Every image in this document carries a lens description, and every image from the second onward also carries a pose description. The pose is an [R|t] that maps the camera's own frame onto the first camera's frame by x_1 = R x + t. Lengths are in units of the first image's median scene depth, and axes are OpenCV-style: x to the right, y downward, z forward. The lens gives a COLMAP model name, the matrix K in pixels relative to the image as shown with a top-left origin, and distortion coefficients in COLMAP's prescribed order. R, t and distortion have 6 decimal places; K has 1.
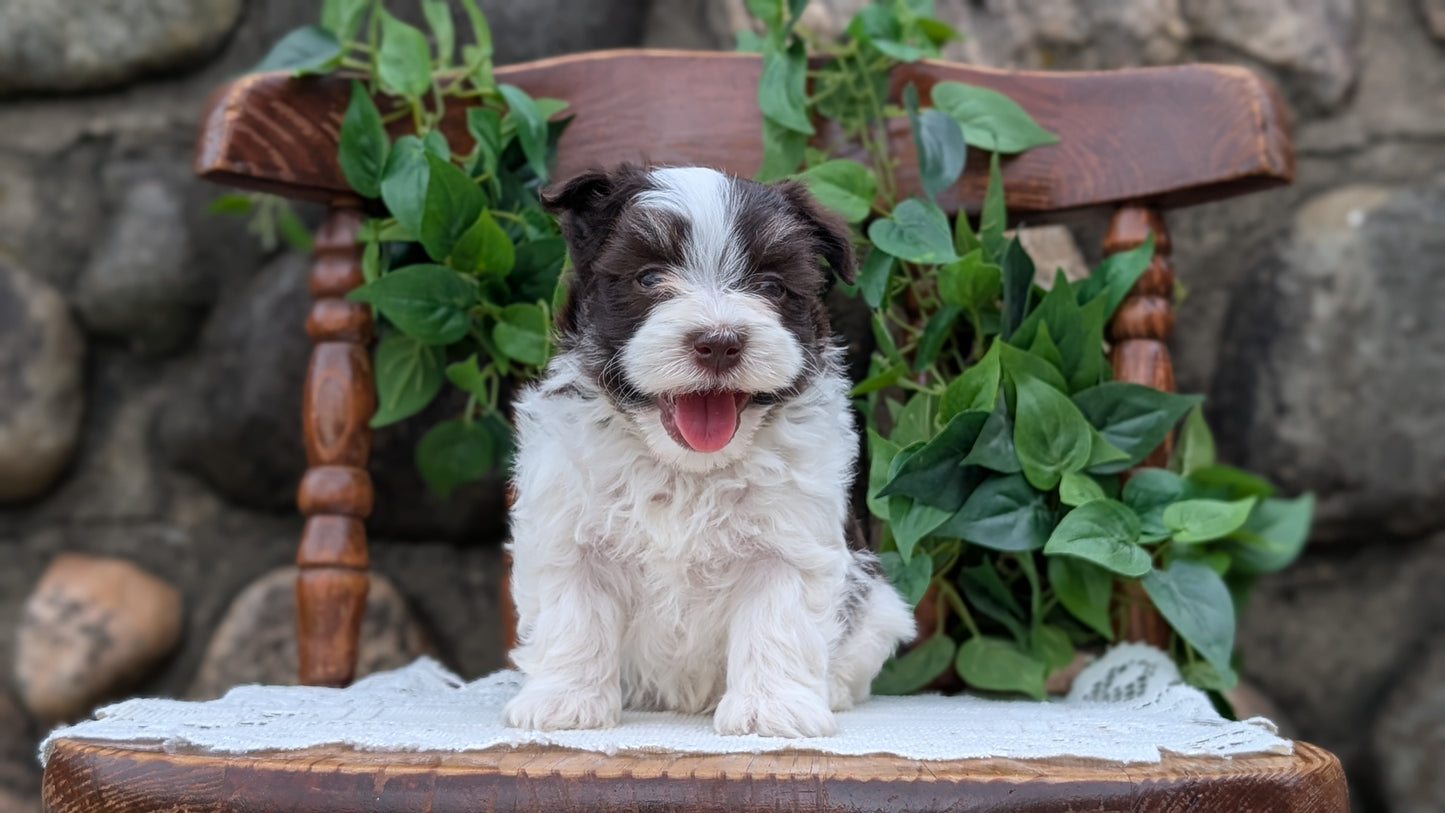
lens RADIAL K [[2110.9, 0, 793.5], [0, 2110.9, 418.3], [0, 0, 1]] dist [0.021239, 0.000000]
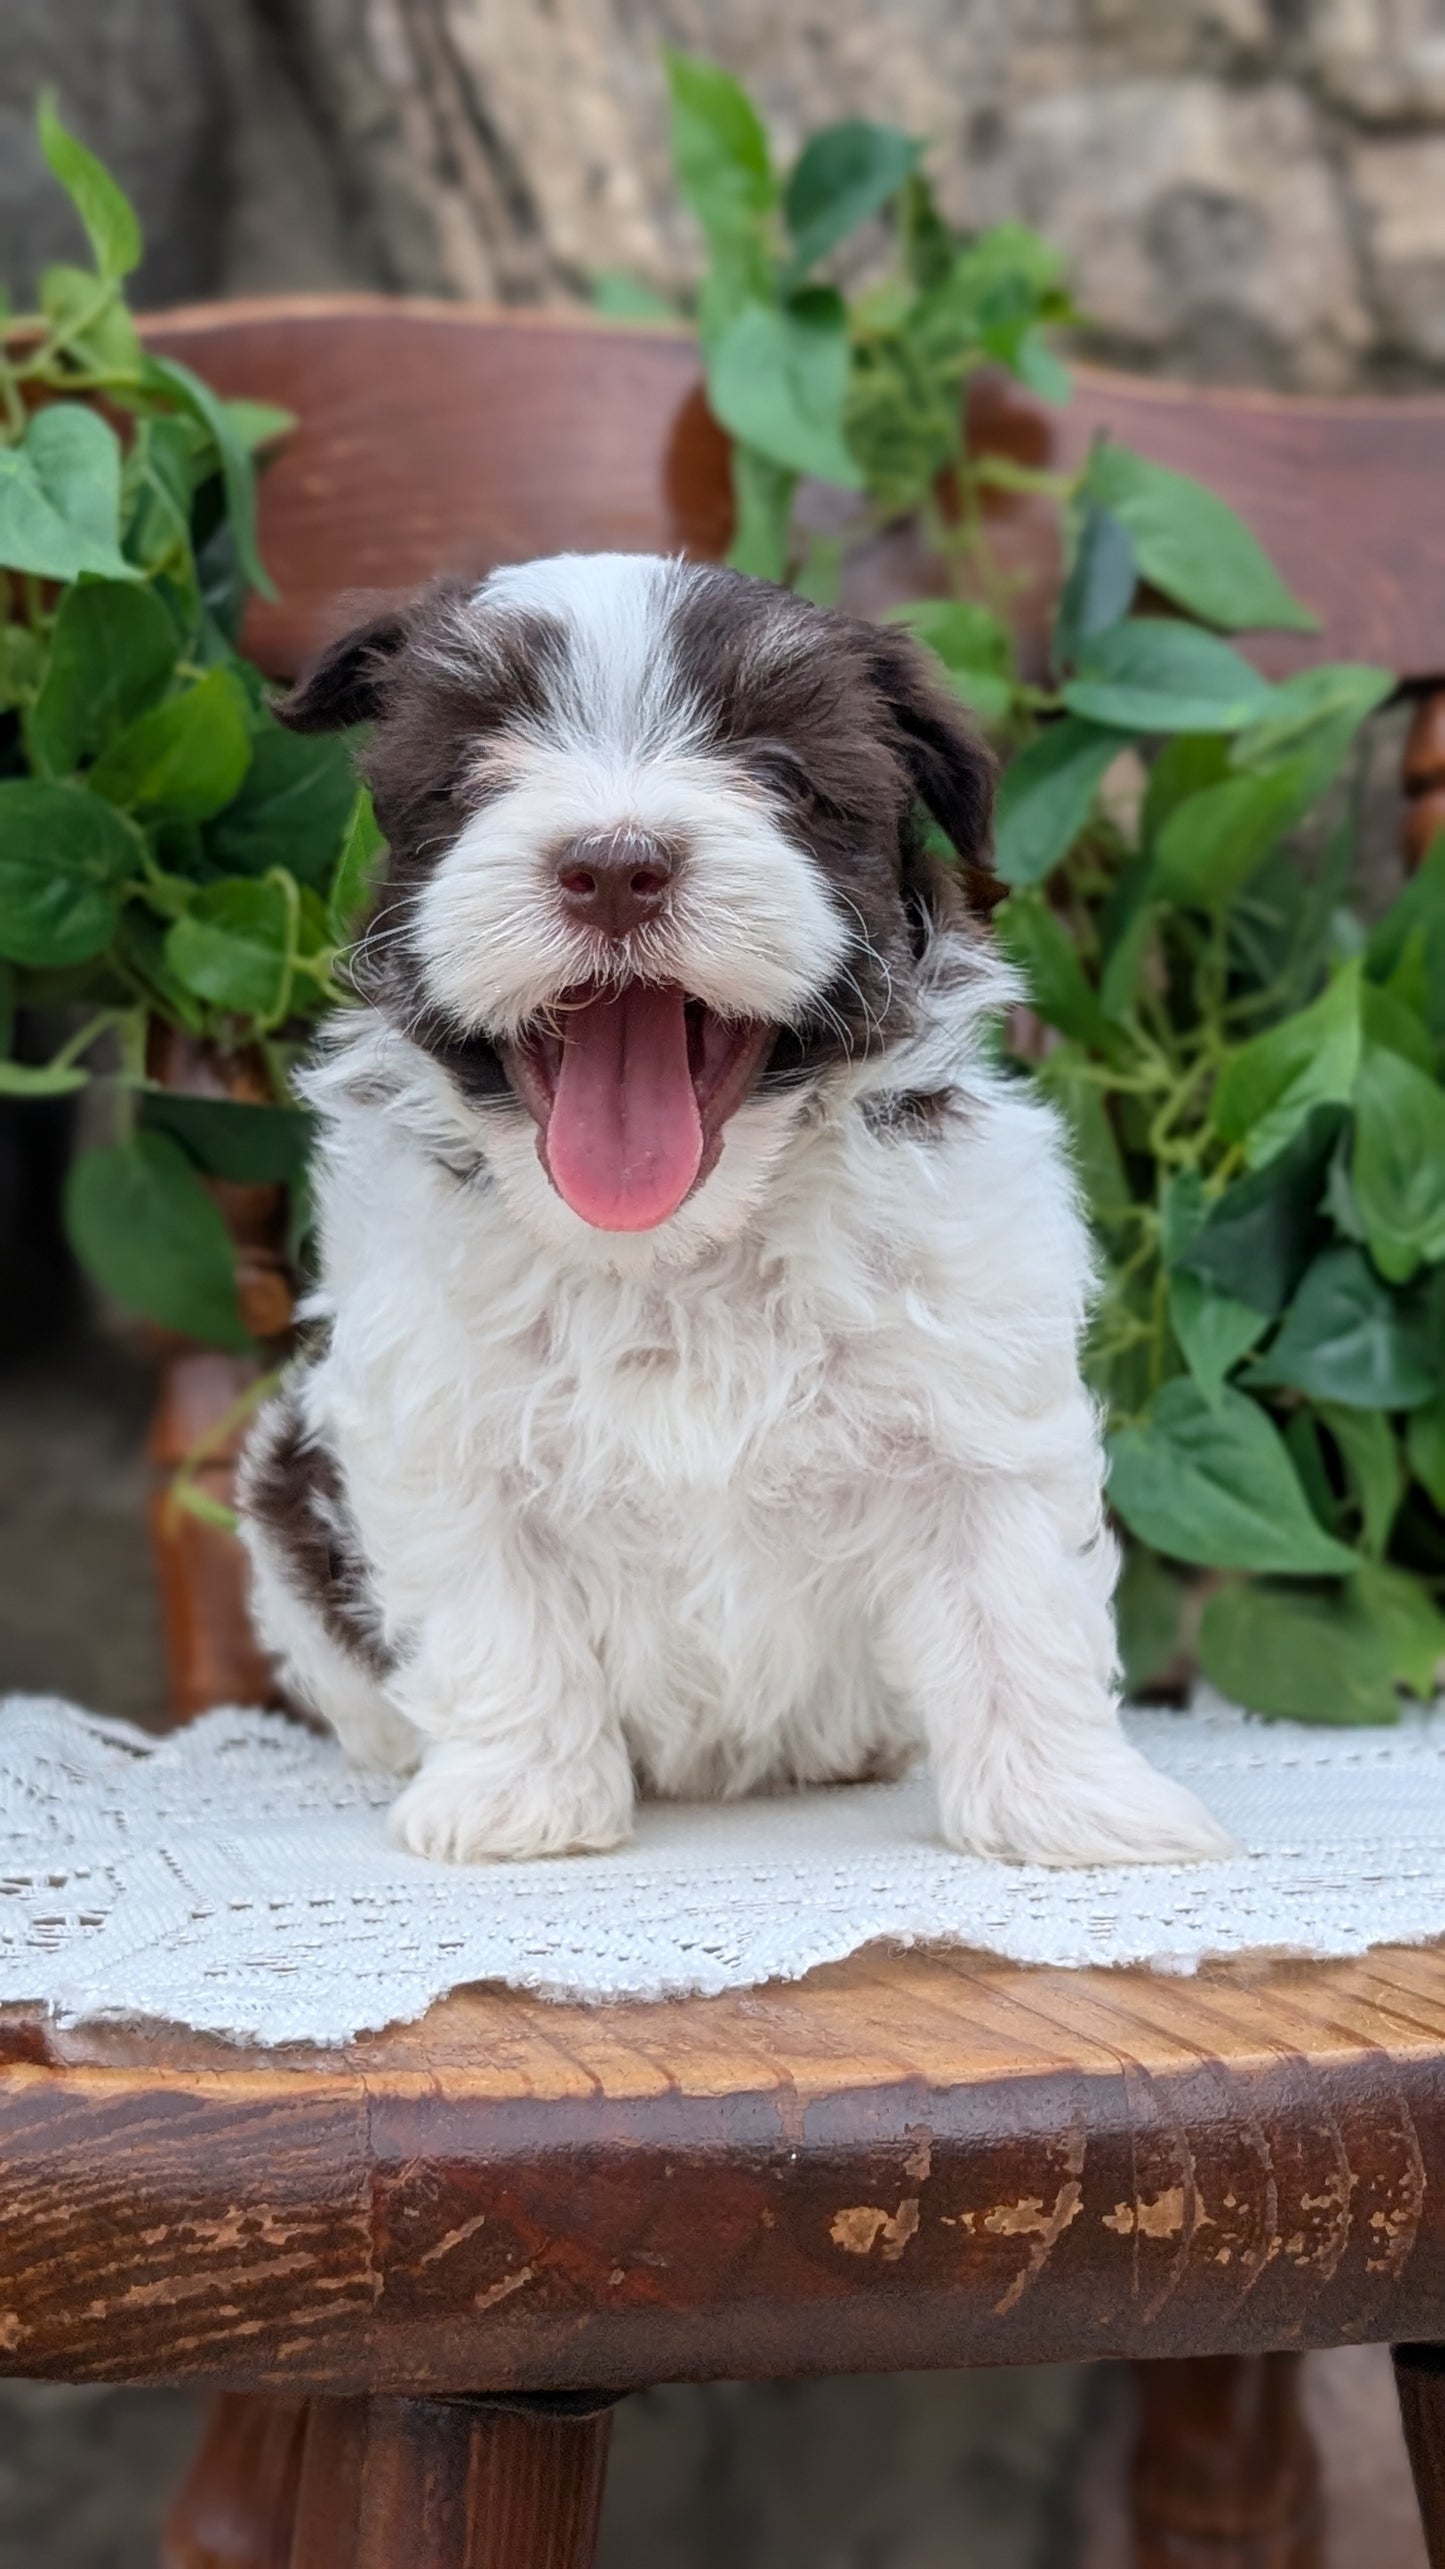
lens RADIAL K [[3752.8, 0, 656.4], [0, 3752.8, 1297.7], [0, 0, 1]] dist [0.021239, 0.000000]
pose [[0.954698, -0.019870, 0.296912, -0.277733], [-0.000047, 0.997758, 0.066924, -0.018258], [-0.297576, -0.063906, 0.952557, 0.225032]]
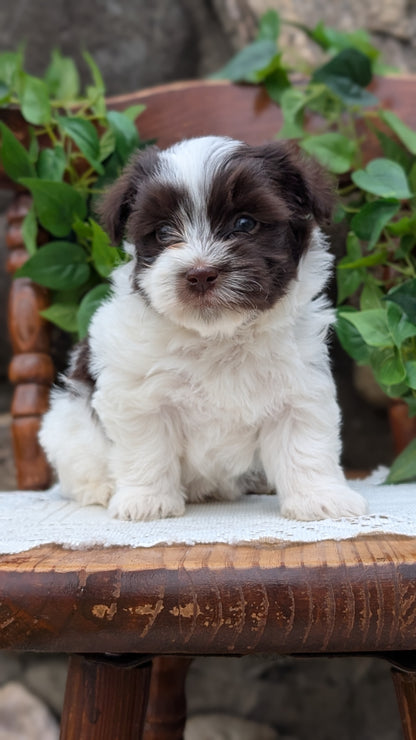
lens RADIAL K [[1081.0, 0, 182.6], [0, 1081.0, 348.4], [0, 0, 1]] dist [0.021239, 0.000000]
pose [[0.996032, -0.060083, -0.065656, -0.046088], [0.062414, 0.997469, 0.034051, -0.002370], [0.063444, -0.038014, 0.997261, 0.182353]]
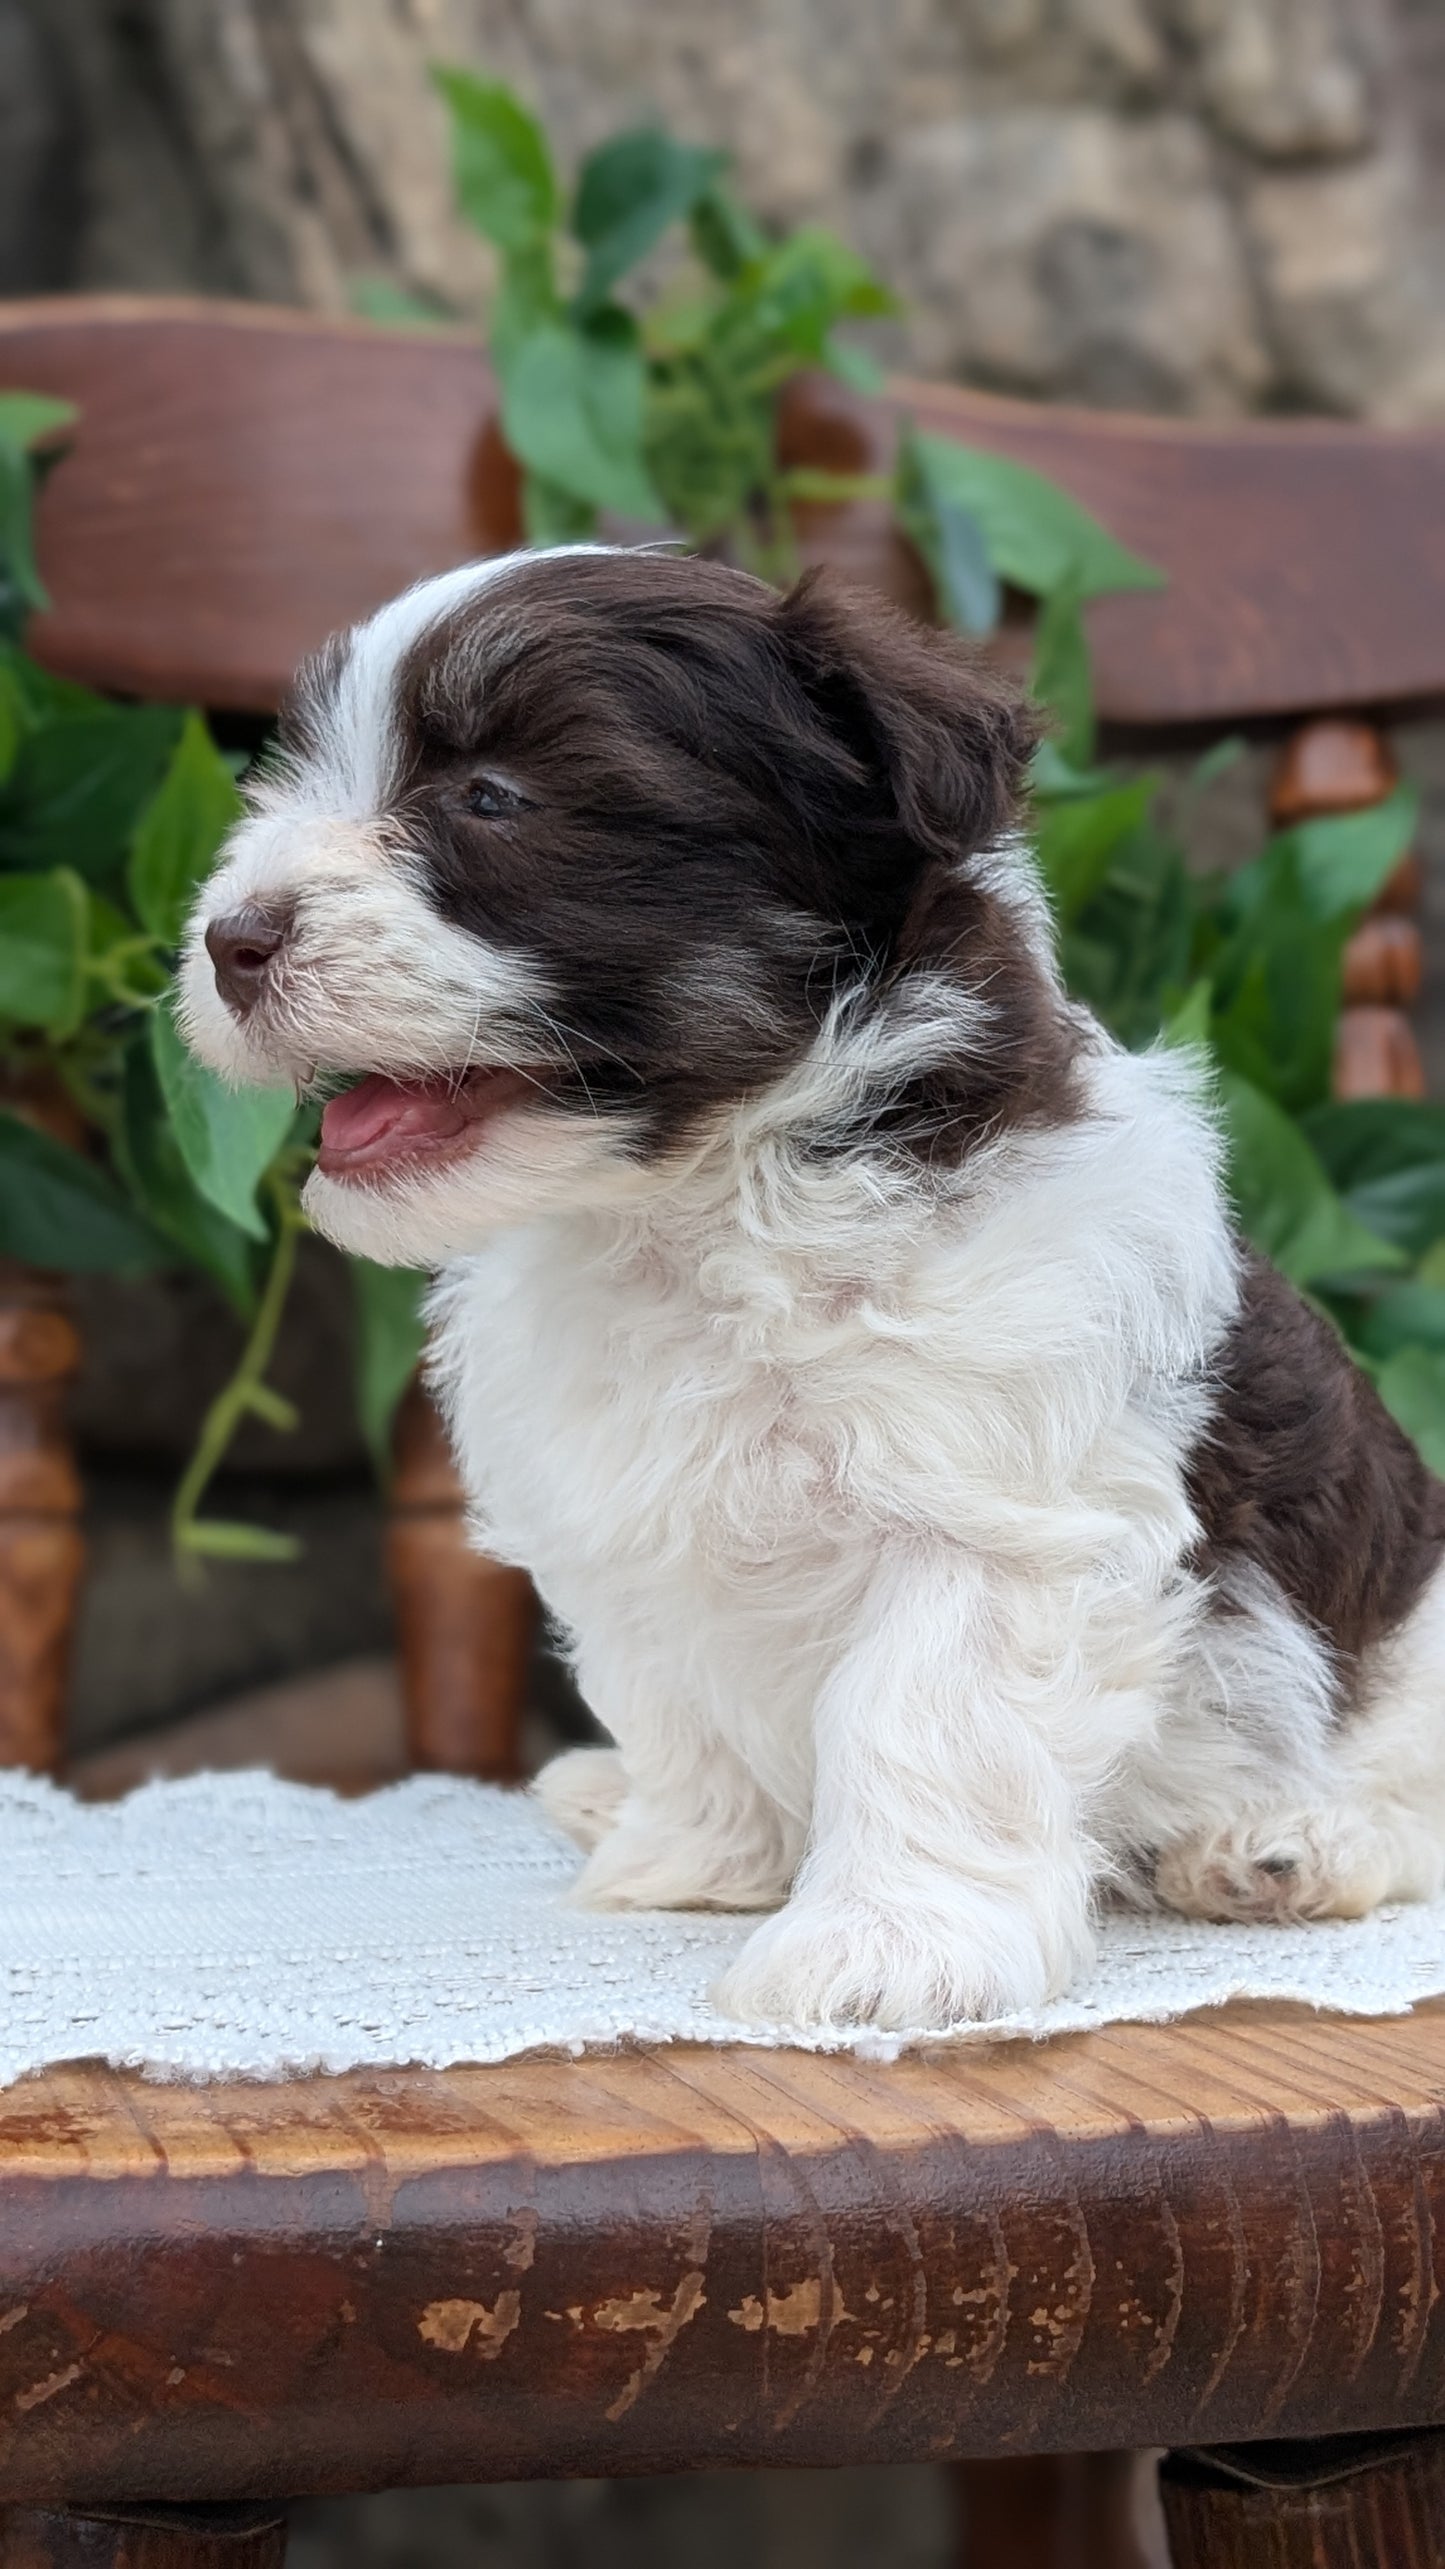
lens RADIAL K [[3752.8, 0, 763.8], [0, 3752.8, 1303.9], [0, 0, 1]] dist [0.021239, 0.000000]
pose [[0.951539, -0.003356, 0.307511, -0.214228], [-0.008701, 0.999246, 0.037828, -0.002158], [-0.307406, -0.038670, 0.950792, 0.248000]]
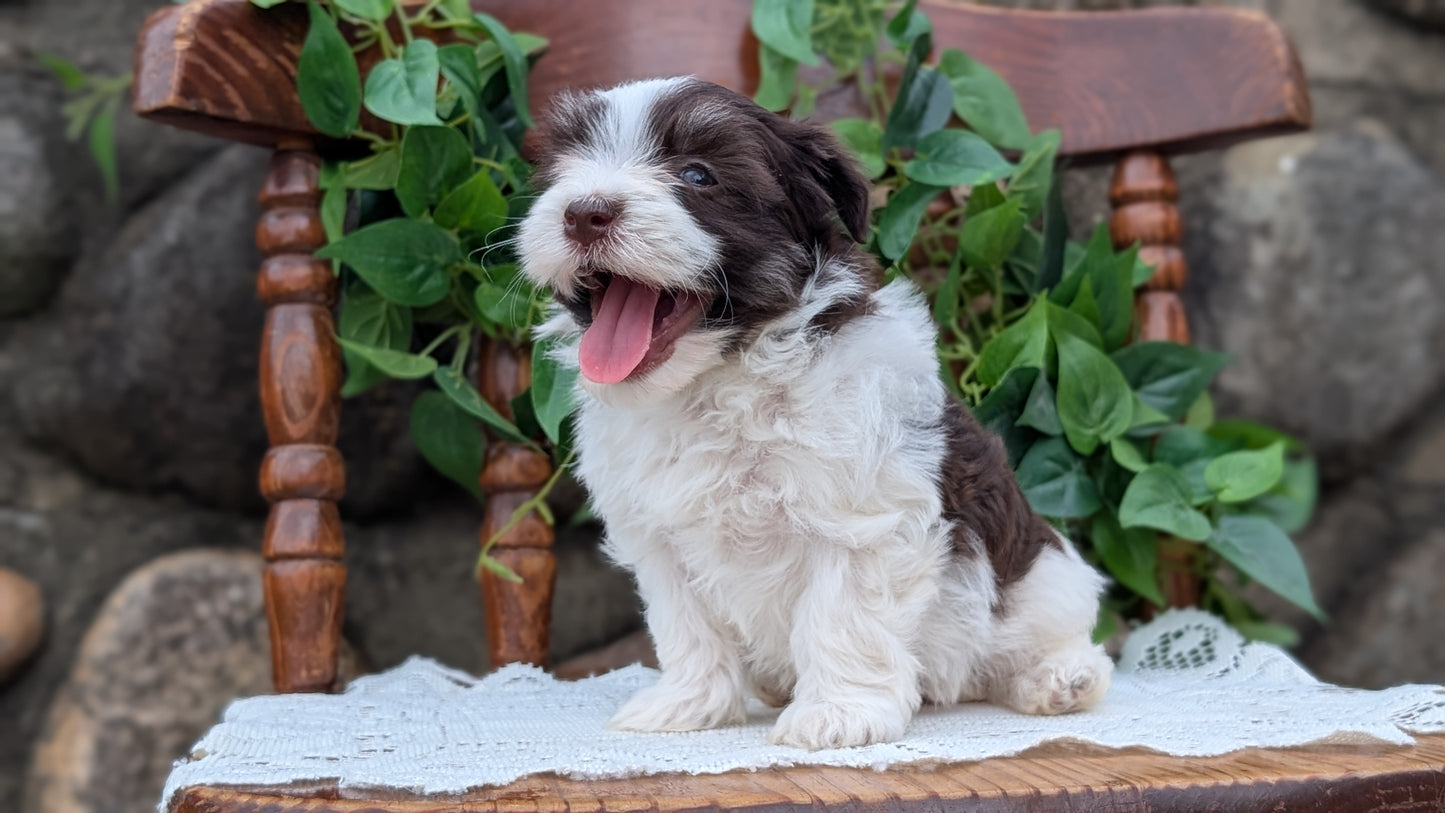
lens RADIAL K [[2110.9, 0, 788.5], [0, 2110.9, 424.3], [0, 0, 1]] dist [0.021239, 0.000000]
pose [[0.974990, -0.023822, 0.220968, -0.216020], [0.015929, 0.999172, 0.037434, -0.015588], [-0.221677, -0.032978, 0.974562, 0.091005]]
